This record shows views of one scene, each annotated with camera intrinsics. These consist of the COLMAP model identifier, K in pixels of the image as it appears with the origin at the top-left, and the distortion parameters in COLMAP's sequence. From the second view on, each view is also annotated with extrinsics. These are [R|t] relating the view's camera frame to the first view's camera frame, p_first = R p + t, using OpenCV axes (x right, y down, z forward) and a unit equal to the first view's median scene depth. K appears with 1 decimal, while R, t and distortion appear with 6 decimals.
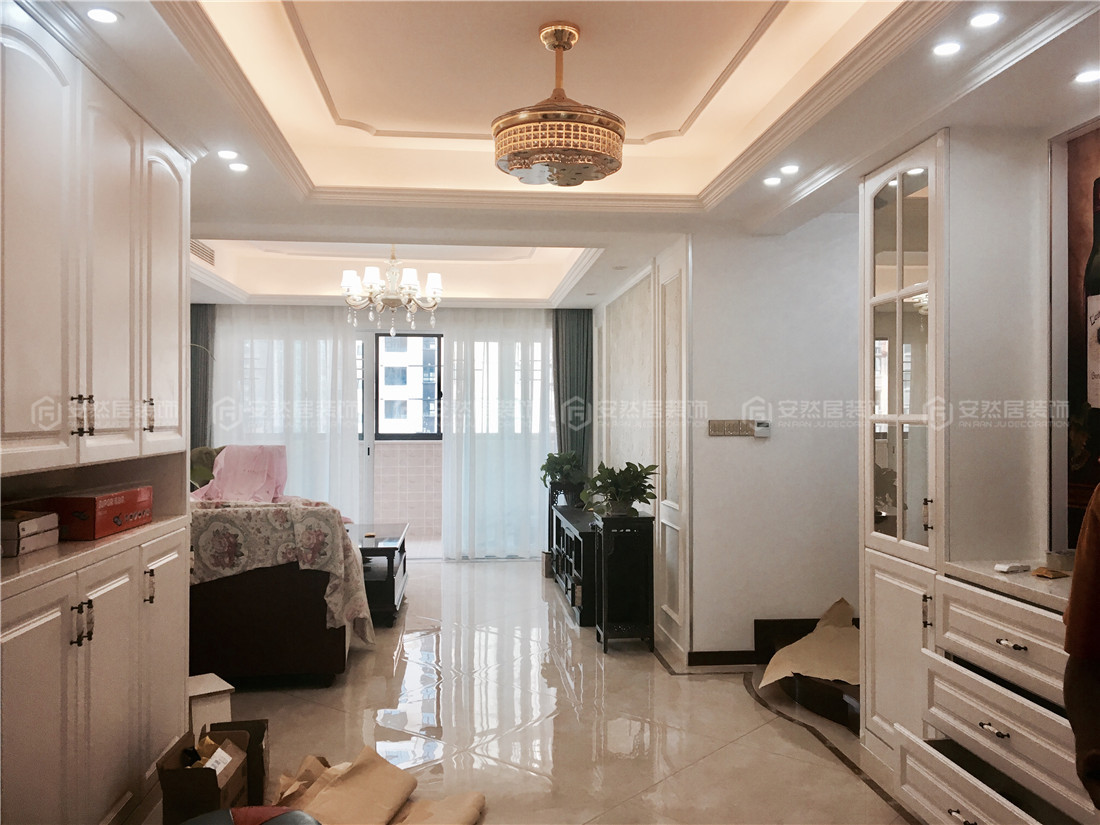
lens RADIAL K [[950.6, 0, 545.4], [0, 950.6, 410.2], [0, 0, 1]] dist [0.059246, -0.061464]
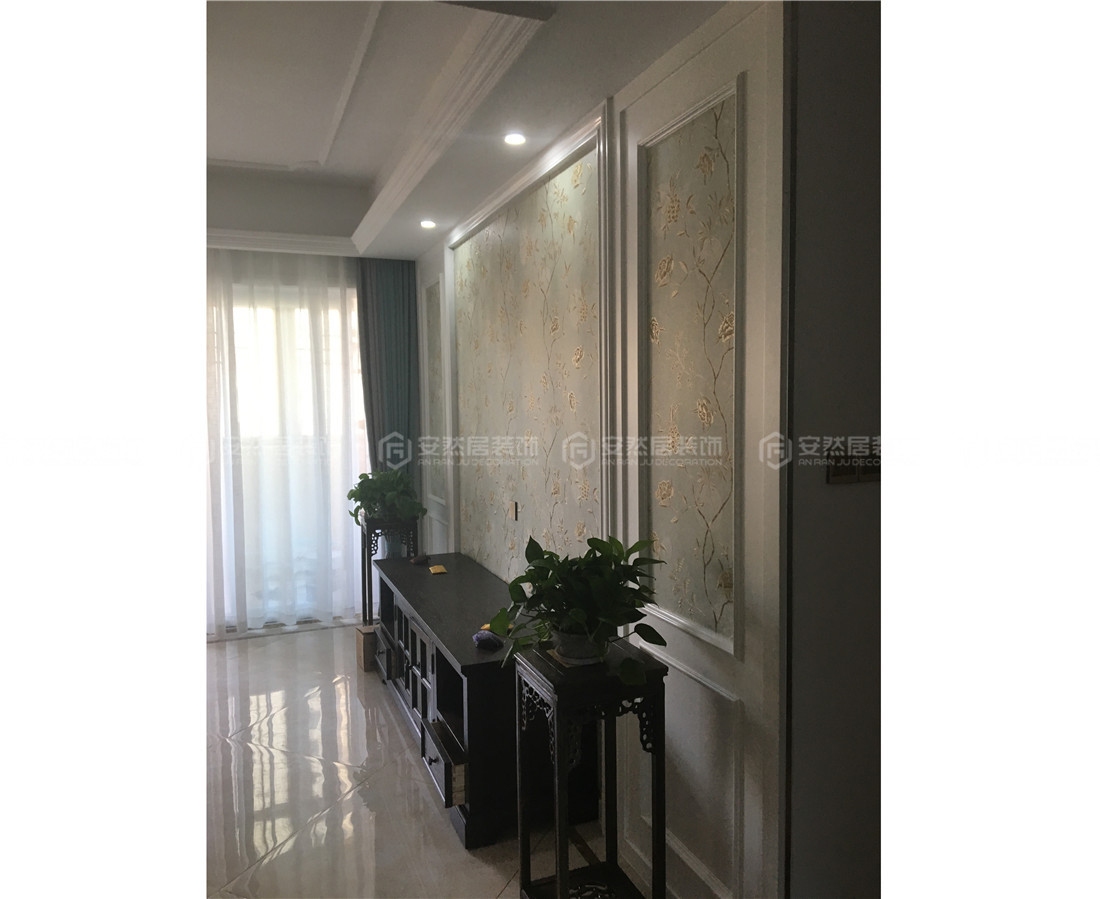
lens RADIAL K [[773.5, 0, 550.9], [0, 773.5, 451.4], [0, 0, 1]] dist [0.049807, 0.002132]
pose [[0.957973, -0.031874, 0.285082, -0.040731], [0.011564, 0.997291, 0.072642, -0.015029], [-0.286625, -0.066293, 0.955747, 0.785333]]
